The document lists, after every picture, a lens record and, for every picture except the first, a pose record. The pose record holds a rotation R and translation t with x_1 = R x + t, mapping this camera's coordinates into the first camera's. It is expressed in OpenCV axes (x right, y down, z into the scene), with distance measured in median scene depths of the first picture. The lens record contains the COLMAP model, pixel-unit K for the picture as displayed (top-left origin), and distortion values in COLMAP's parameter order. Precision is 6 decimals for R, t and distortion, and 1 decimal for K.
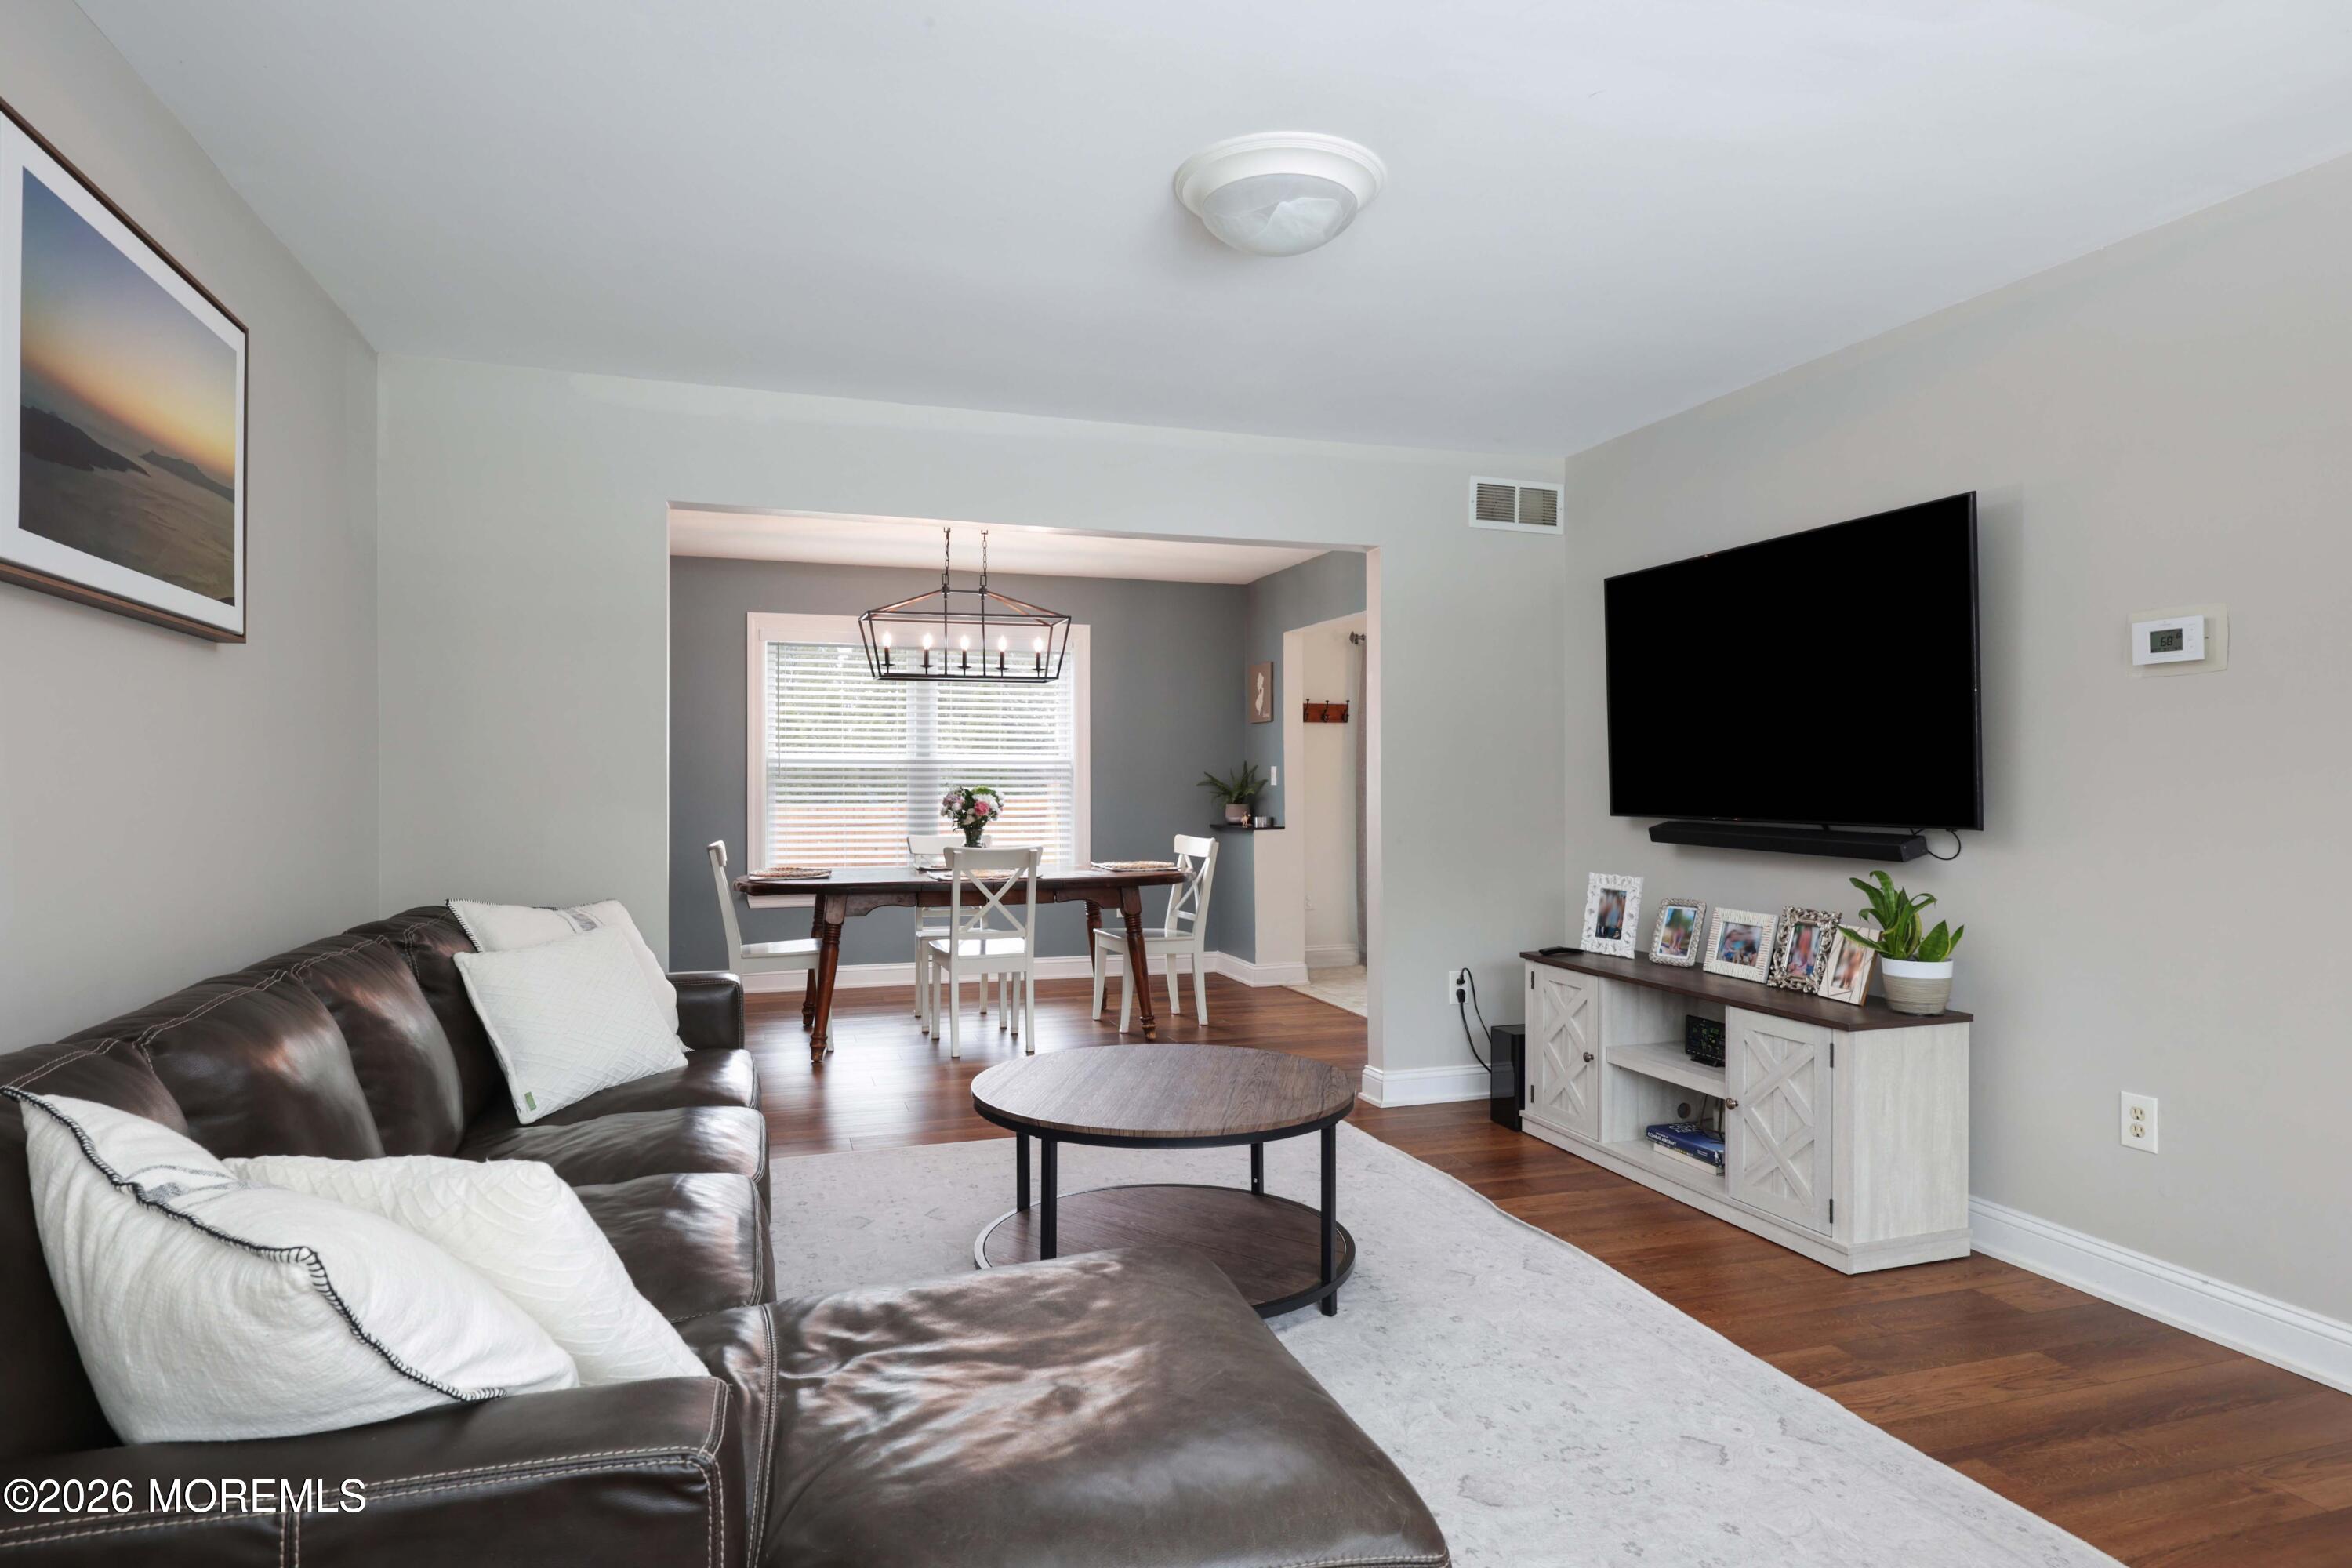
lens RADIAL K [[1346.8, 0, 1233.4], [0, 1346.8, 781.5], [0, 0, 1]] dist [0.001955, -0.000680]
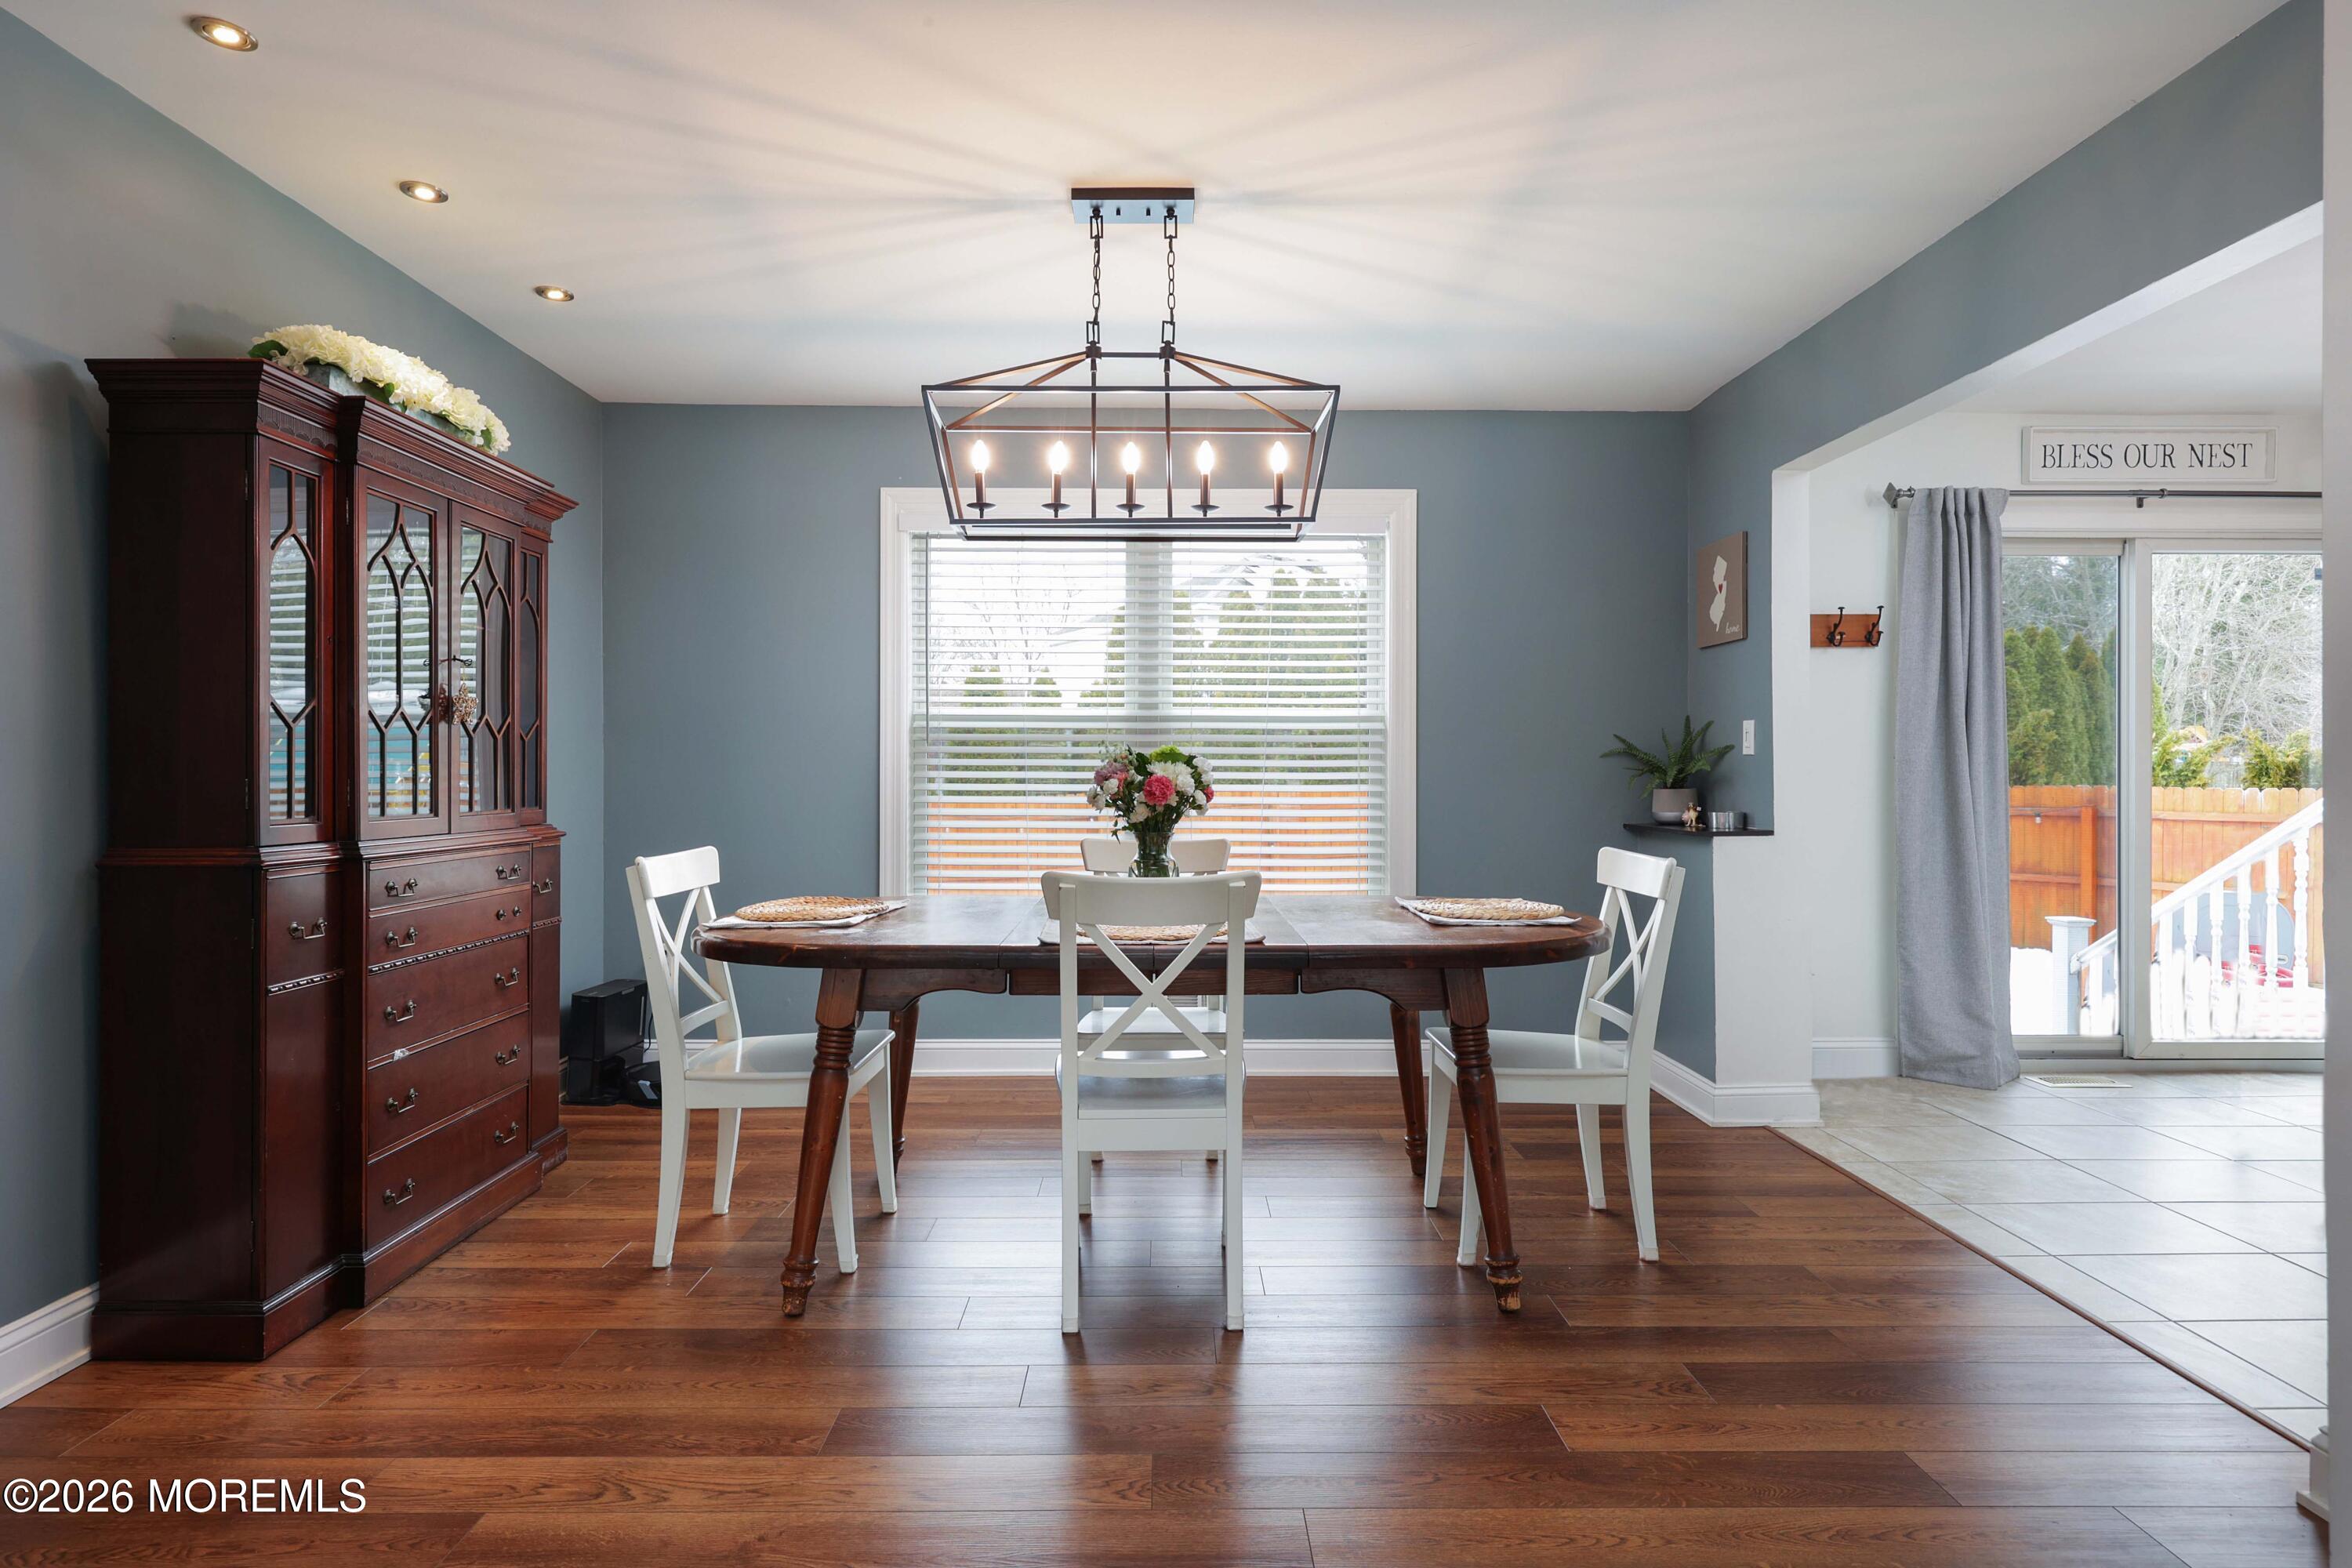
lens RADIAL K [[1375.0, 0, 1176.0], [0, 1375.0, 784.0], [0, 0, 1]] dist [0.013812, 0.002635]
pose [[0.951580, 0.004545, -0.307366, -0.021169], [-0.001758, 0.999955, 0.009343, 0.010745], [0.307395, -0.008350, 0.951545, 0.423805]]
